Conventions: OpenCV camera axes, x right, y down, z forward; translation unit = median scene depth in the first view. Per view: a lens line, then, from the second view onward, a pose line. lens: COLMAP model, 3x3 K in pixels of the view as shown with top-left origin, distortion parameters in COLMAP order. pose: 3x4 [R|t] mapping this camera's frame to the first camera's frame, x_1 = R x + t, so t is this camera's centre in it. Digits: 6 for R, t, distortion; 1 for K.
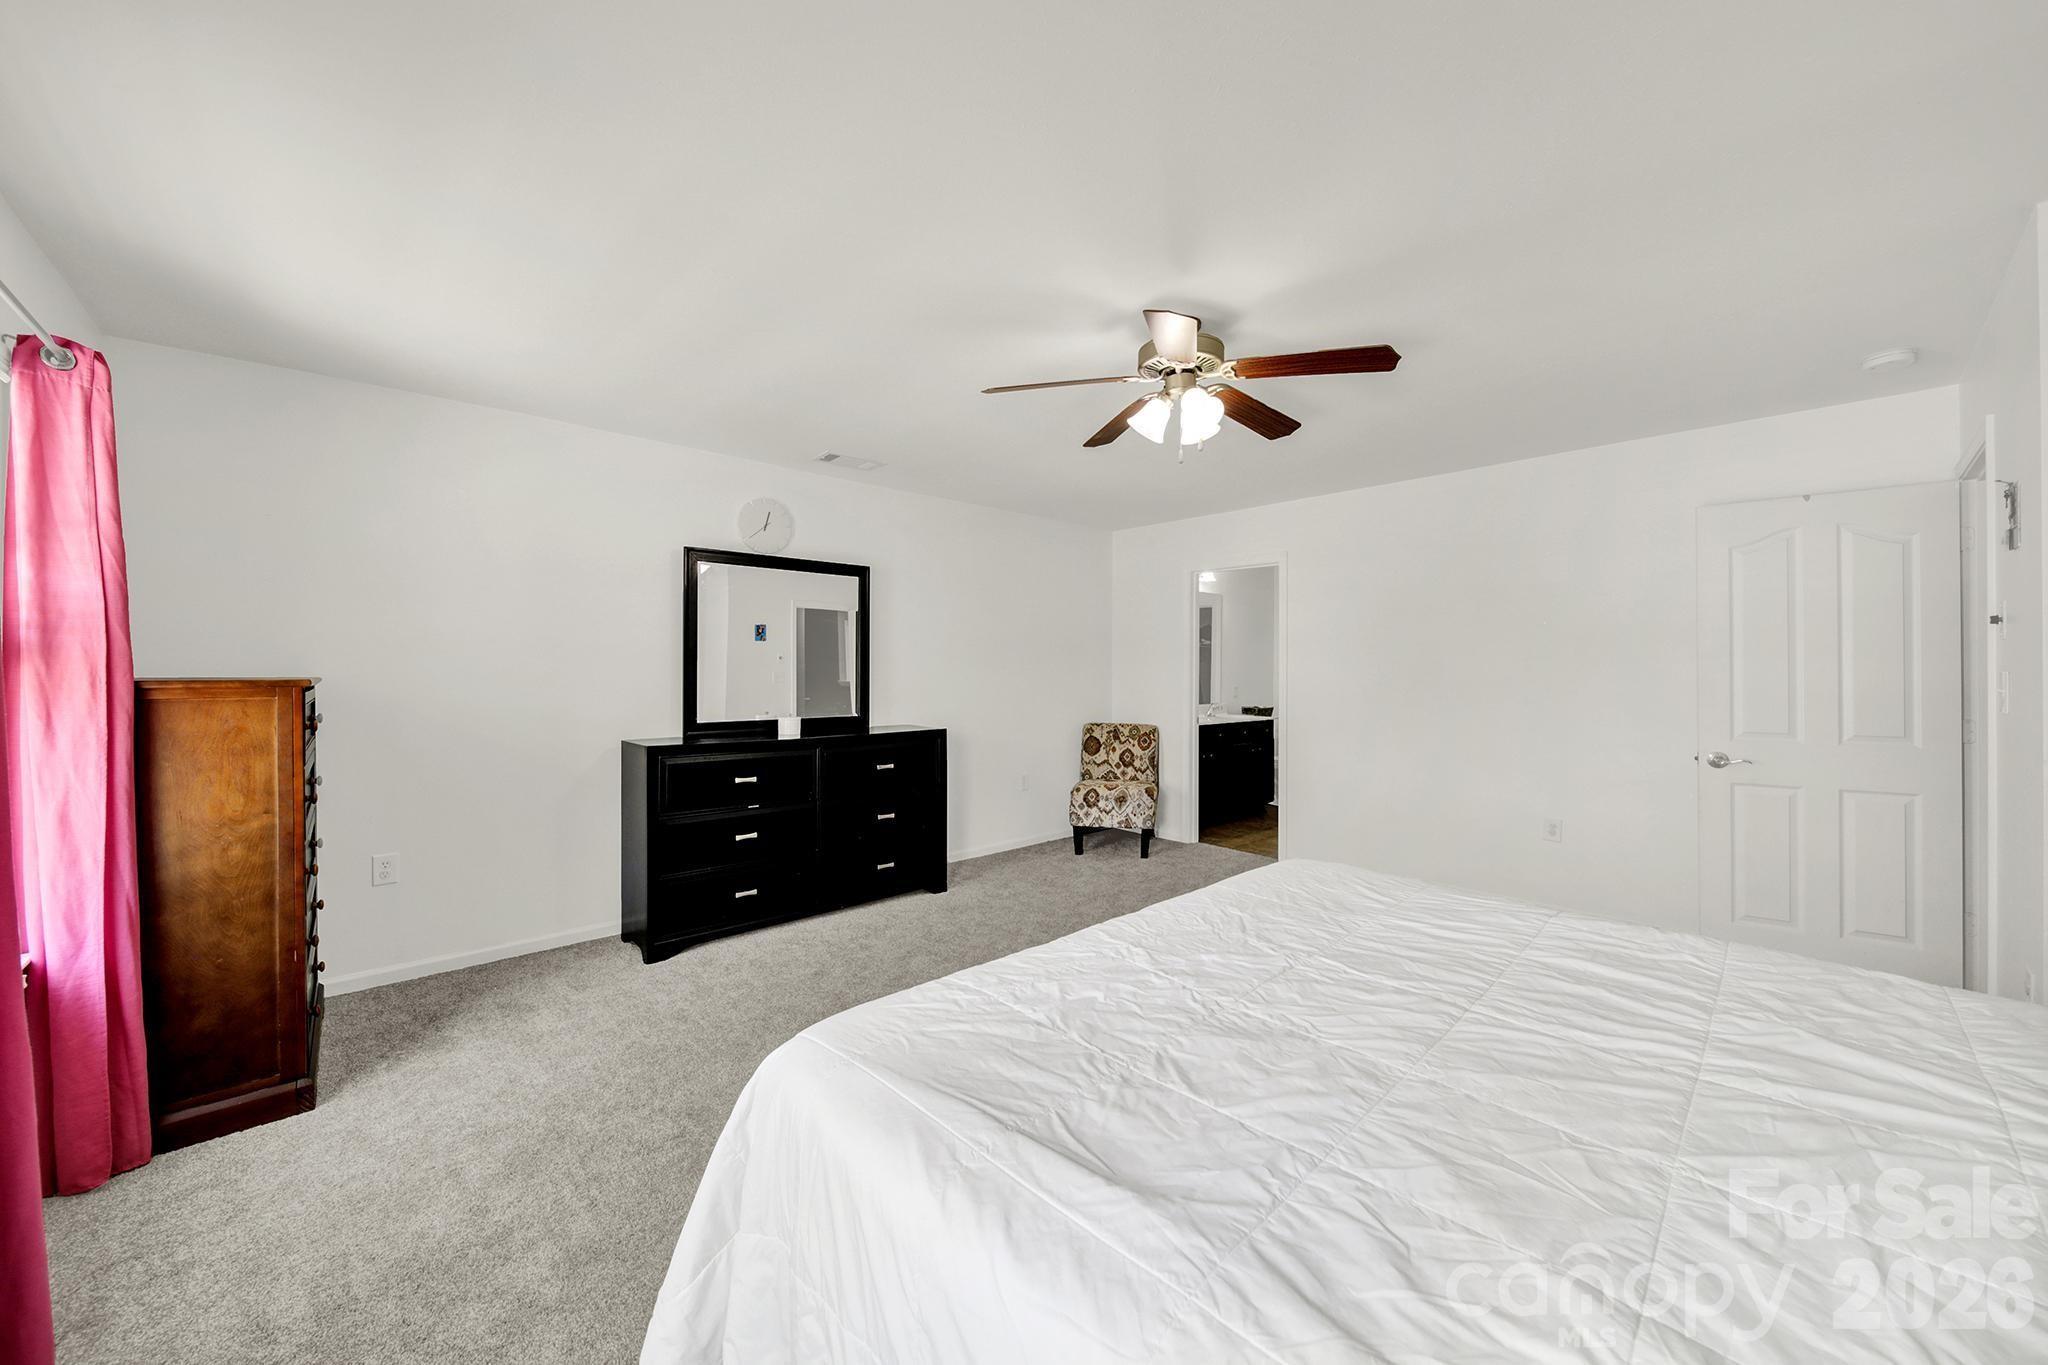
lens RADIAL K [[740.6, 0, 1024.3], [0, 740.6, 679.6], [0, 0, 1]] dist [-0.002123, -0.000075]
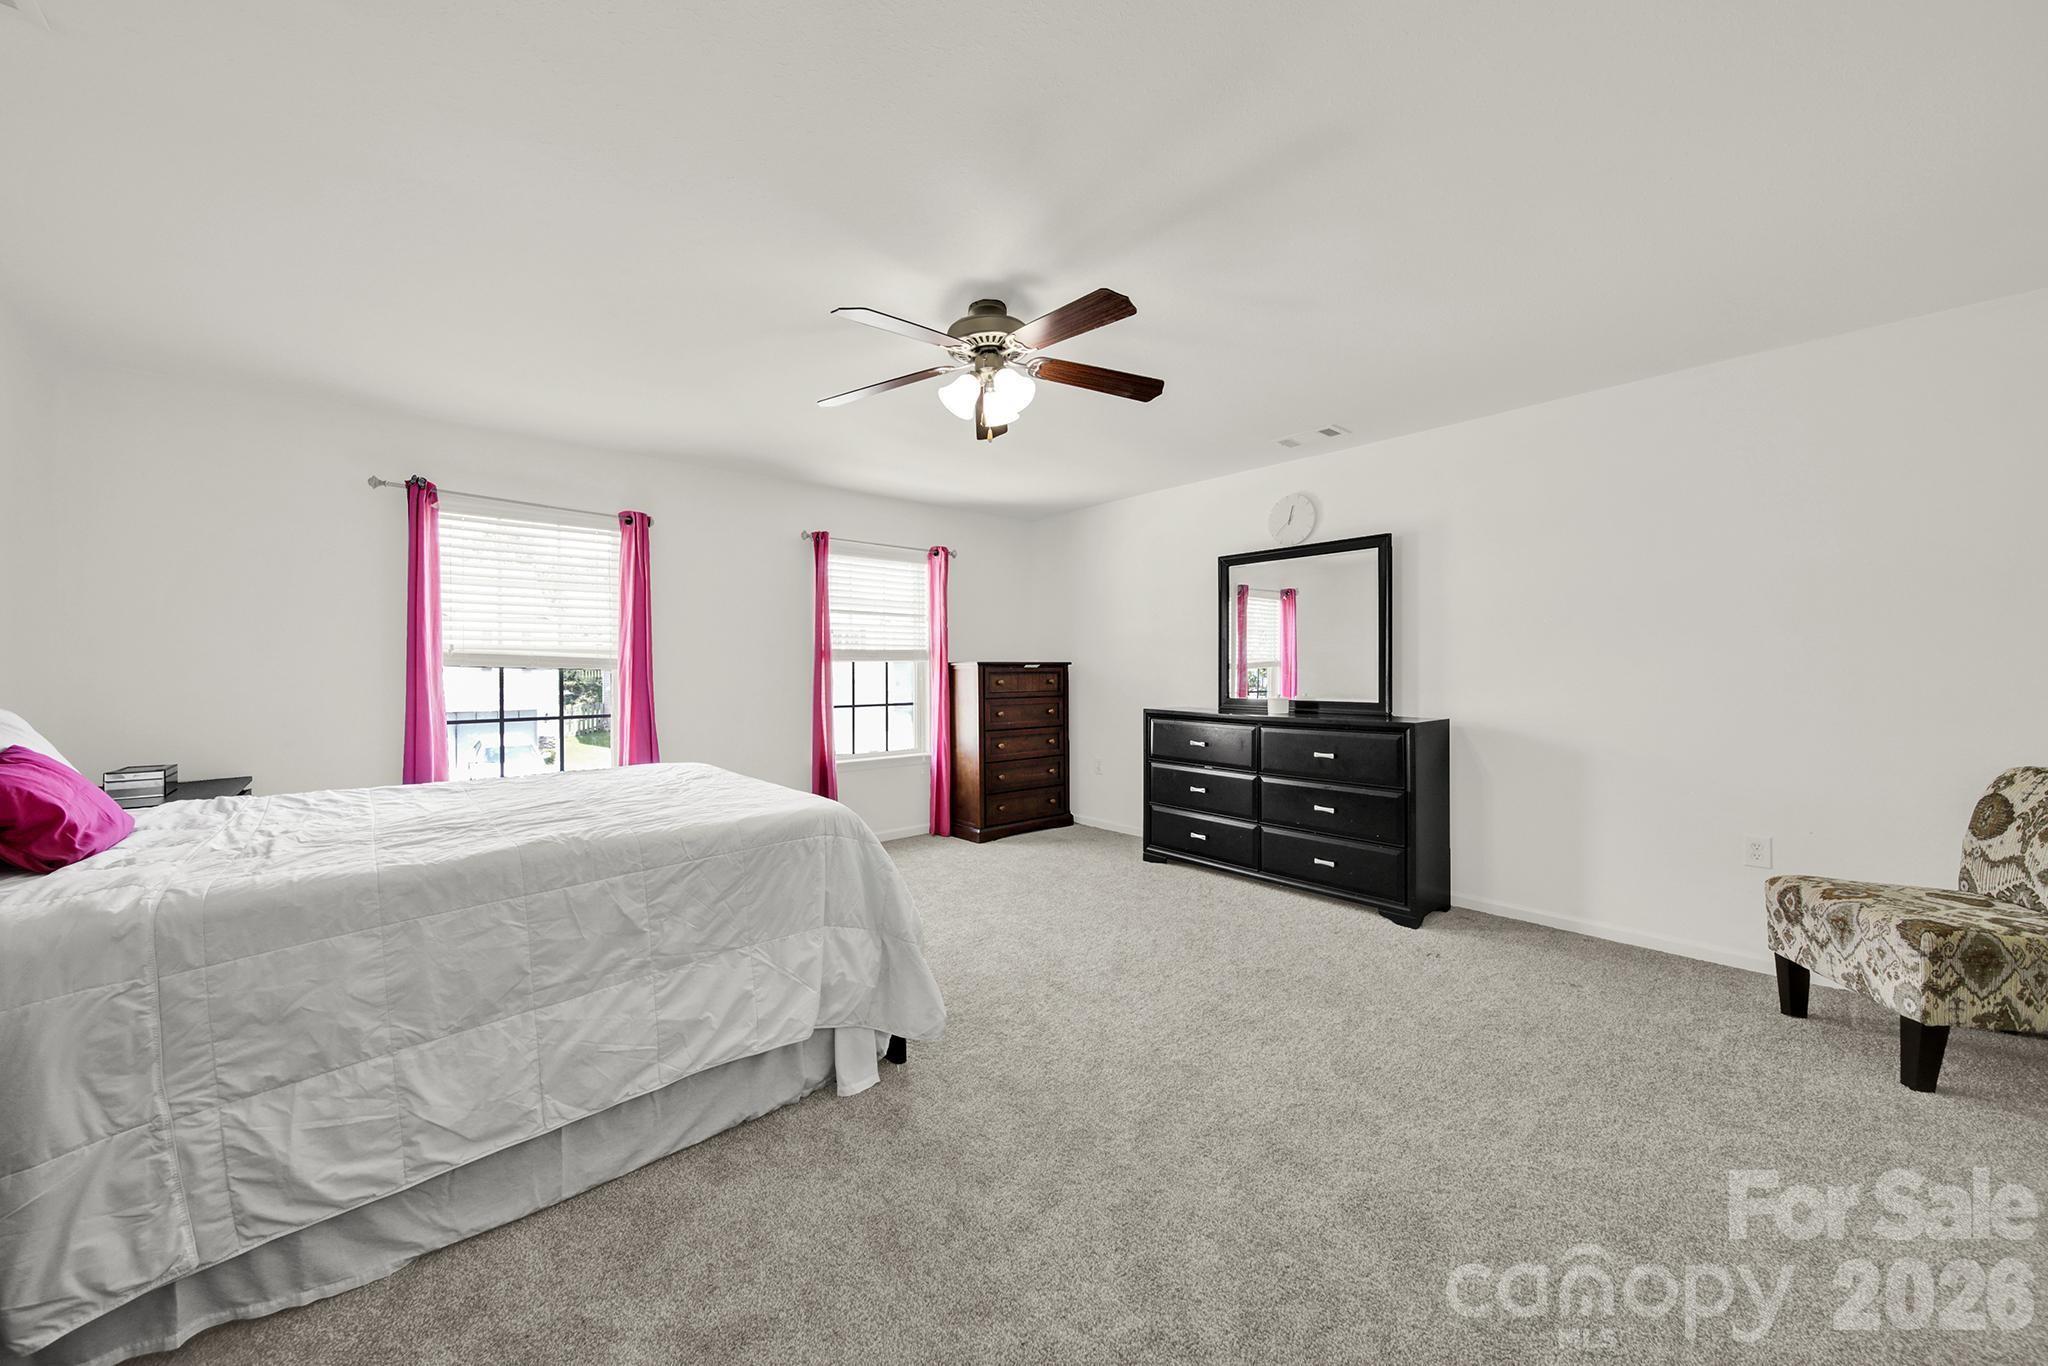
lens RADIAL K [[740.6, 0, 1024.3], [0, 740.6, 680.1], [0, 0, 1]] dist [-0.002123, -0.000075]
pose [[-0.050819, 0.025771, -0.998375, 0.687158], [0.009302, 0.999636, 0.025330, -0.004605], [0.998665, -0.008000, -0.051040, 0.610729]]
